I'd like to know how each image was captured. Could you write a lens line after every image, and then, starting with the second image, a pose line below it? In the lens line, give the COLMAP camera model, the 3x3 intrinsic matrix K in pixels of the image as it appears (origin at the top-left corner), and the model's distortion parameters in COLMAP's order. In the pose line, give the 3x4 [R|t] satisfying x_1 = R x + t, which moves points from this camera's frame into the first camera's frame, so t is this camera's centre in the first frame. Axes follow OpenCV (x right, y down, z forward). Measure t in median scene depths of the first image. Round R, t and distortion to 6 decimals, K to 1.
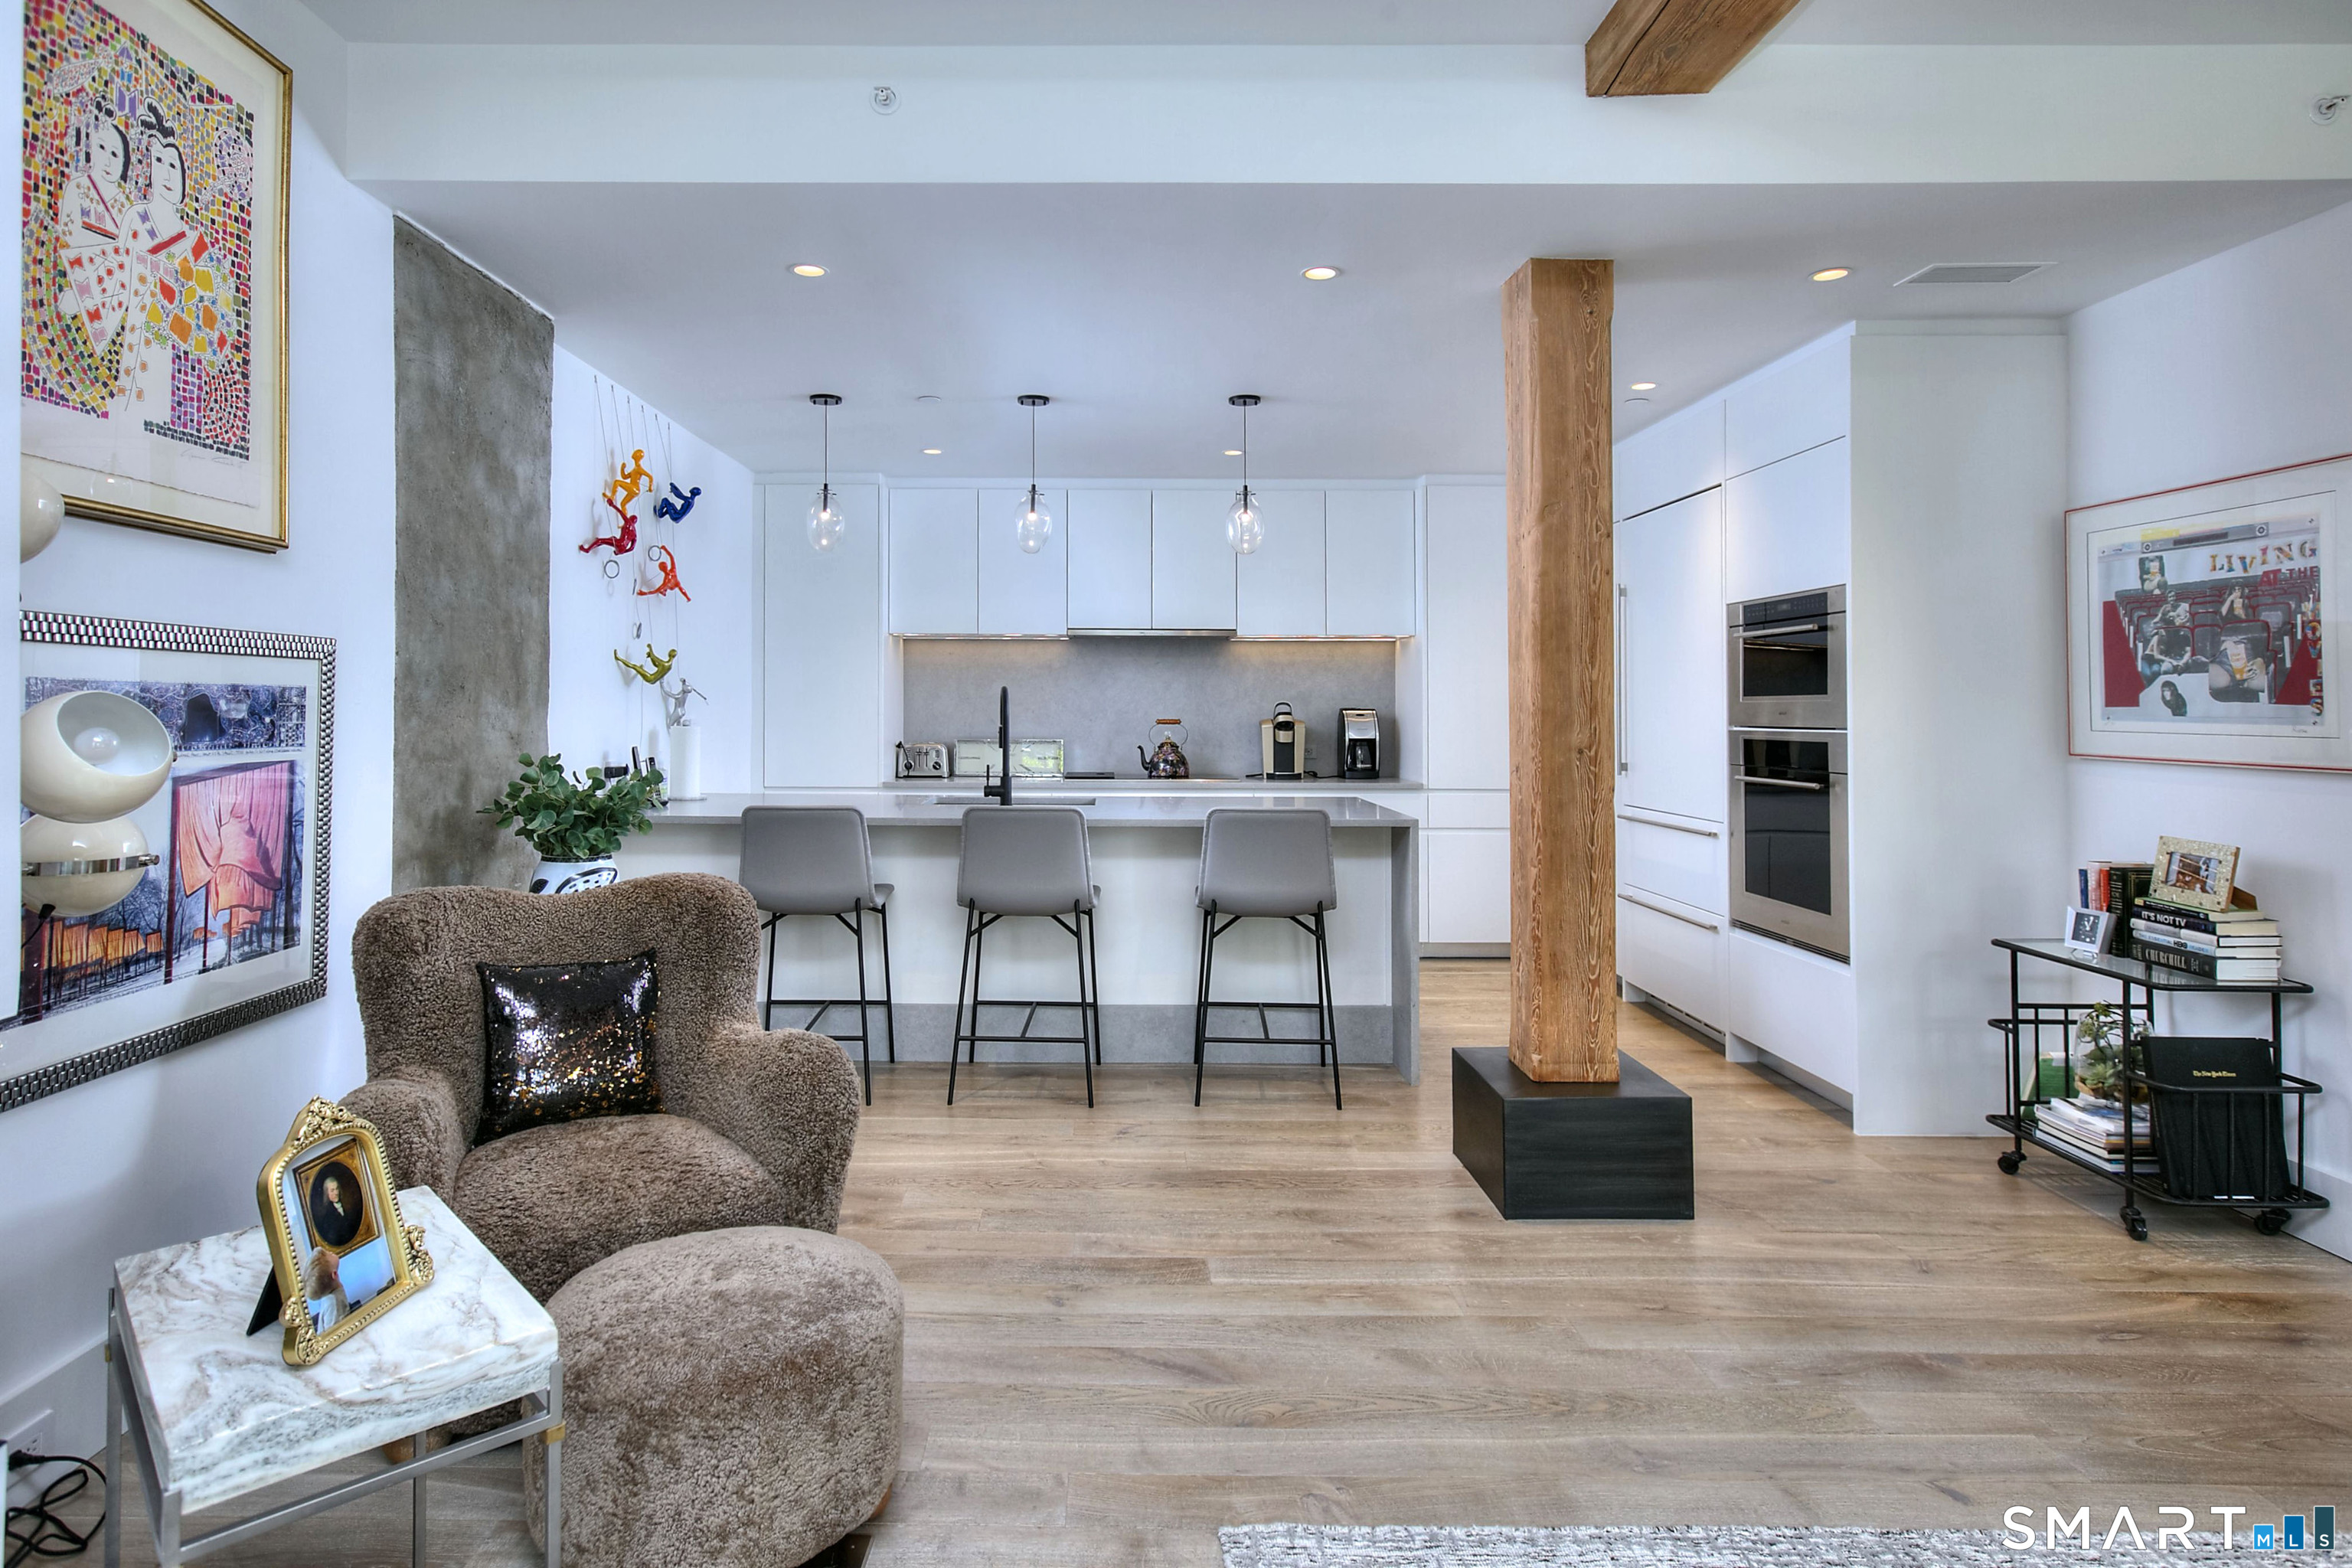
lens RADIAL K [[1330.1, 0, 1151.4], [0, 1330.1, 701.9], [0, 0, 1]] dist [0.005254, 0.005642]
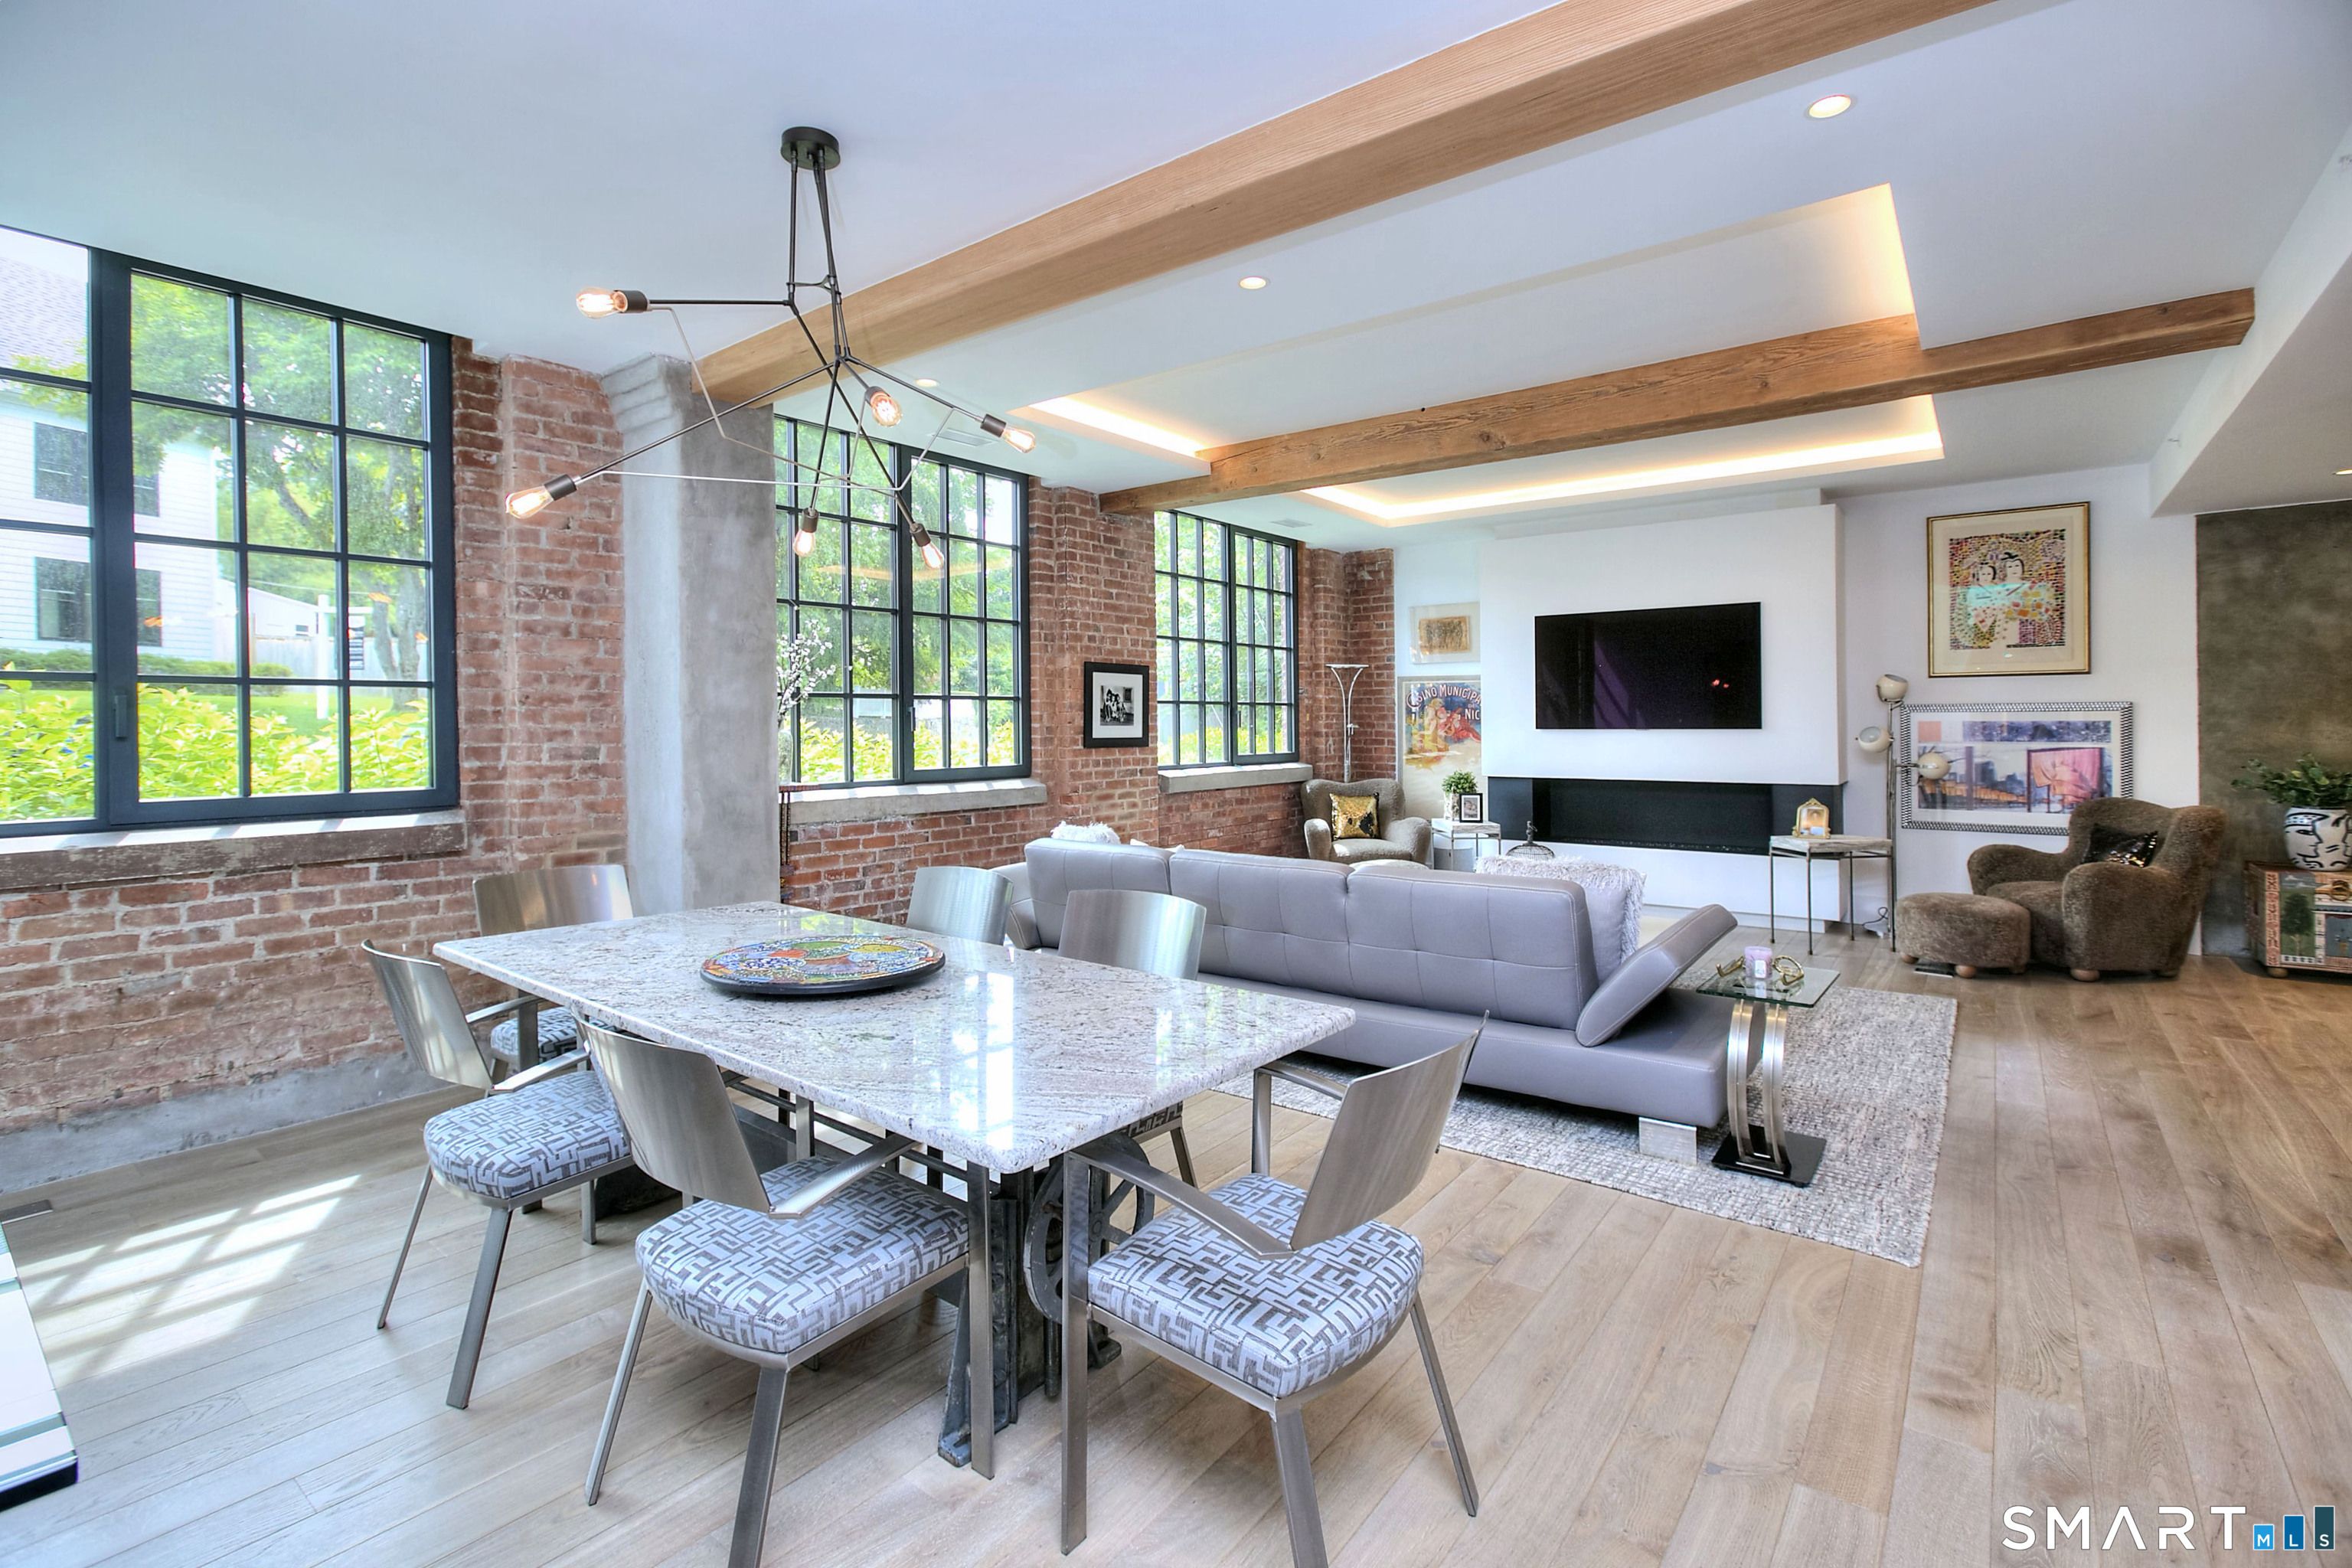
lens RADIAL K [[1077.6, 0, 1162.6], [0, 1077.6, 700.7], [0, 0, 1]] dist [-0.024381, 0.006144]
pose [[-0.604738, -0.012598, -0.796325, 1.760152], [0.009295, 0.999695, -0.022874, -0.015410], [0.796370, -0.021235, -0.604436, 0.609365]]
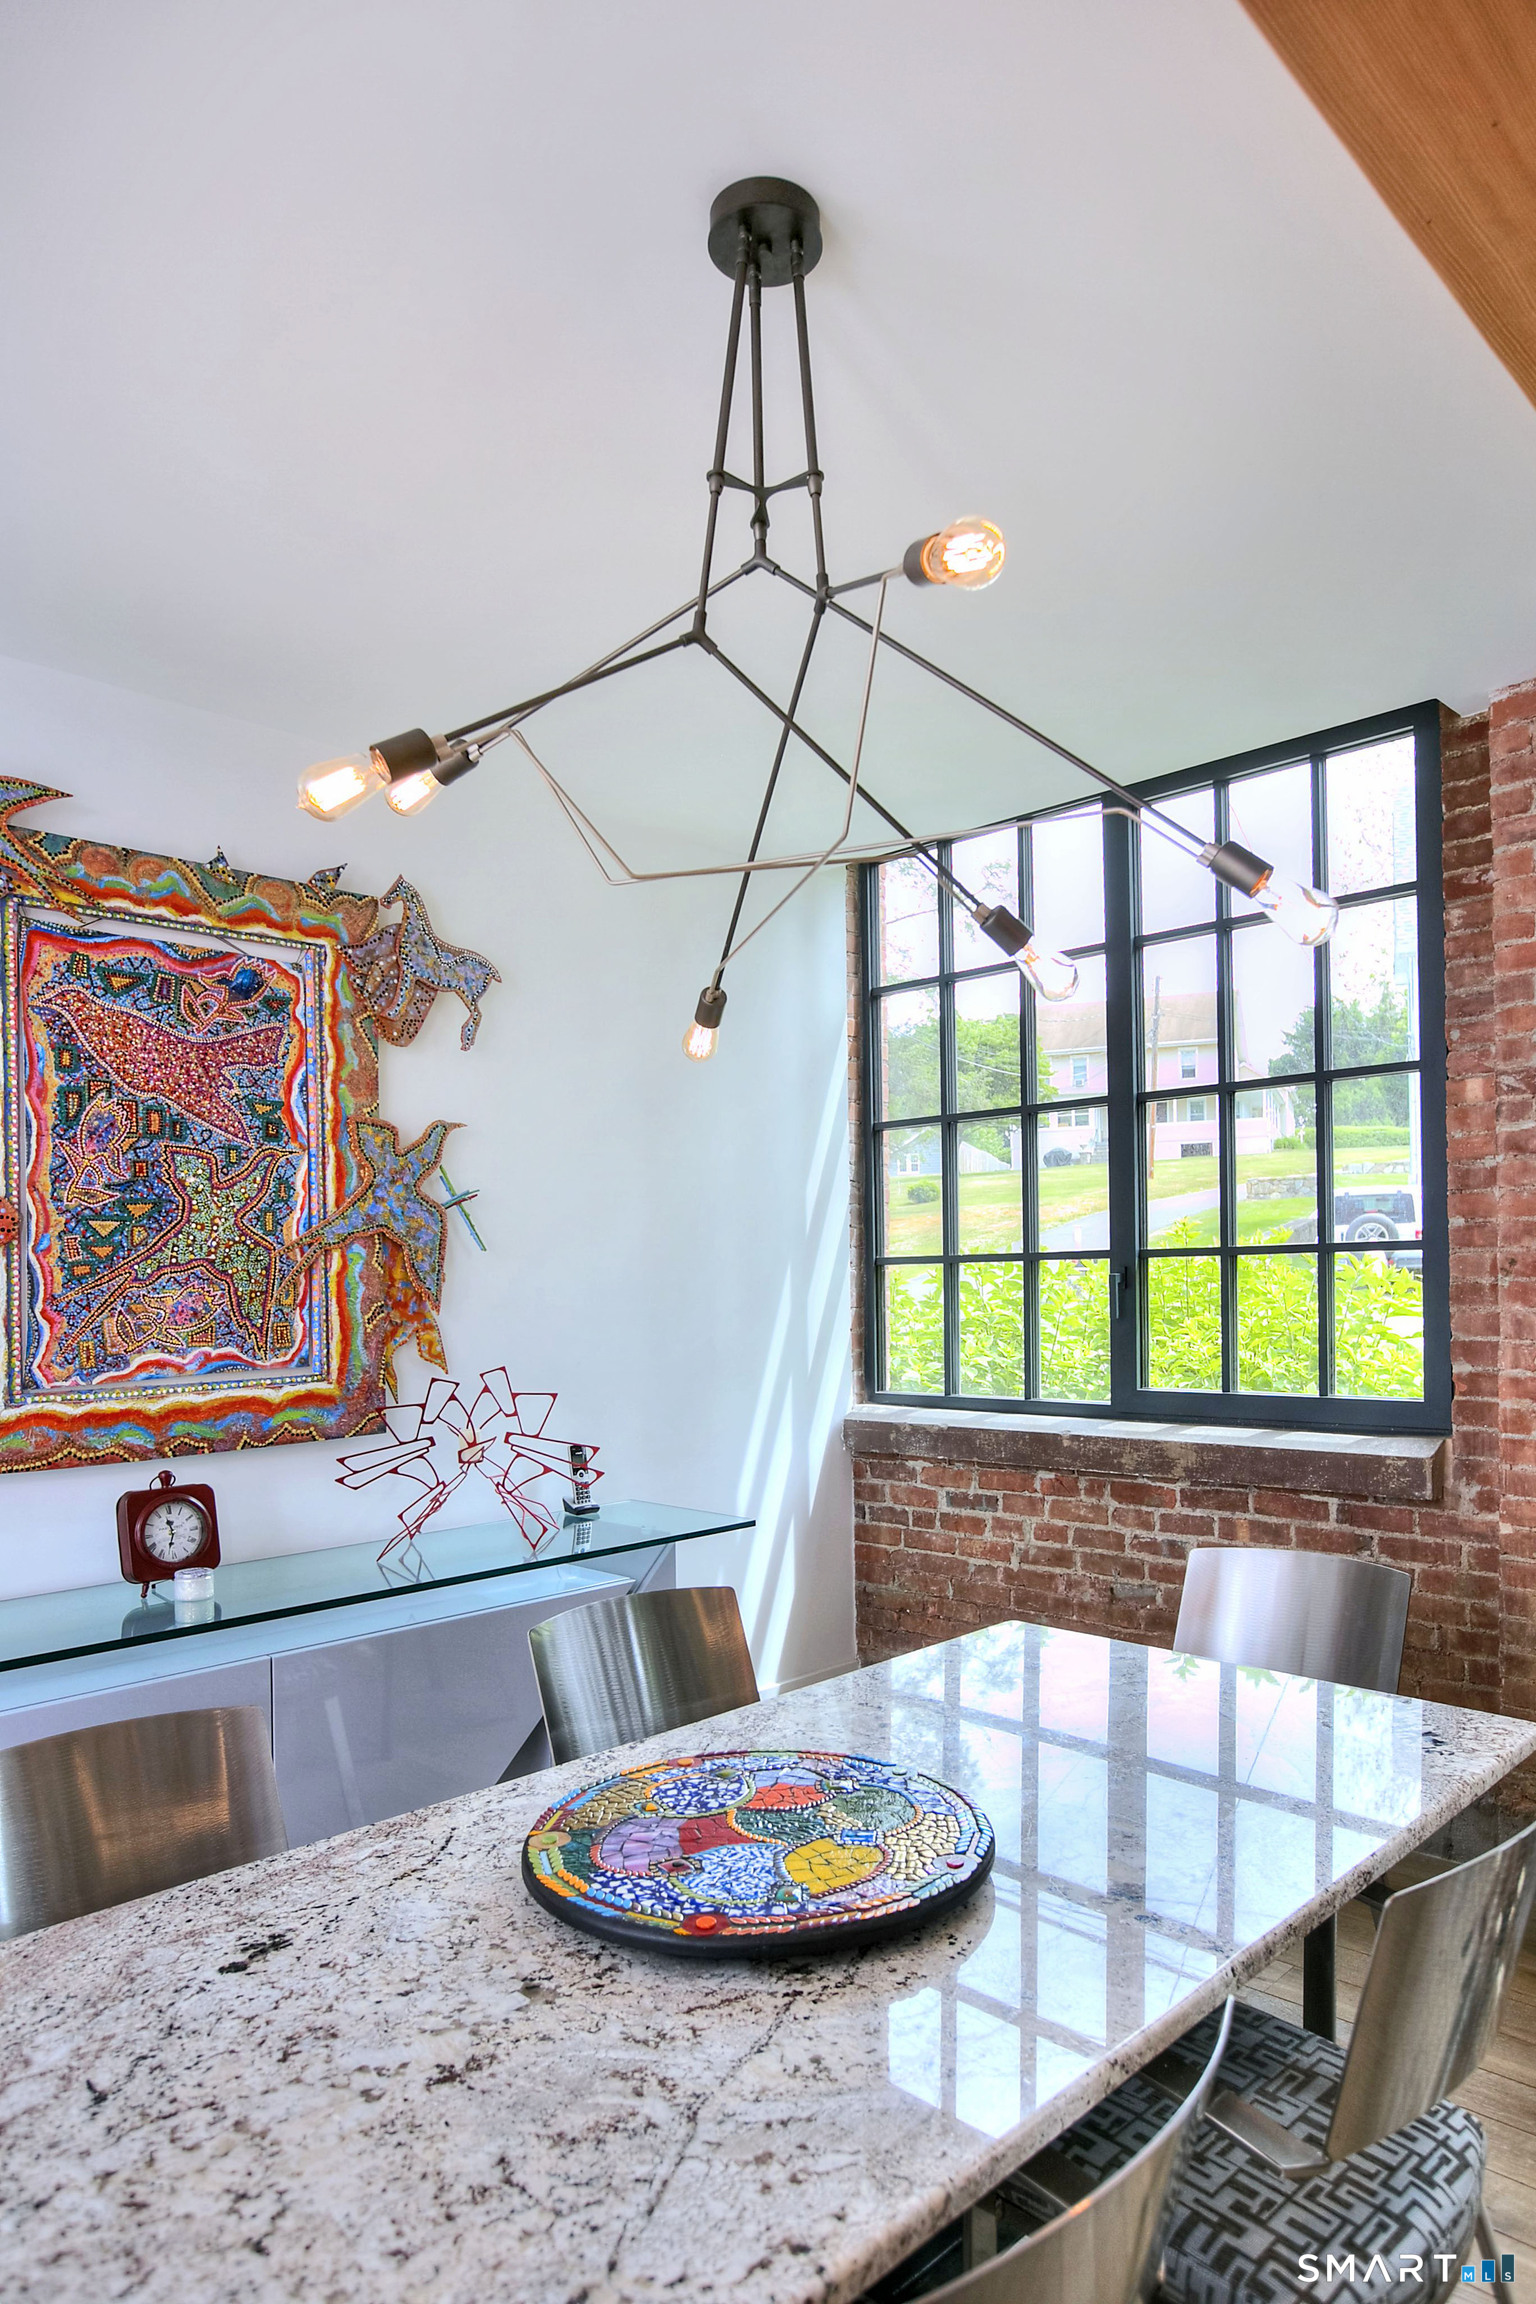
lens RADIAL K [[1365.6, 0, 873.3], [0, 1365.6, 1275.1], [0, 0, 1]] dist [-0.029894, 0.000475]
pose [[-0.754367, 0.015706, 0.656264, 0.944327], [0.017671, 0.999837, -0.003616, -0.049854], [-0.656215, 0.008869, -0.754522, 0.268911]]
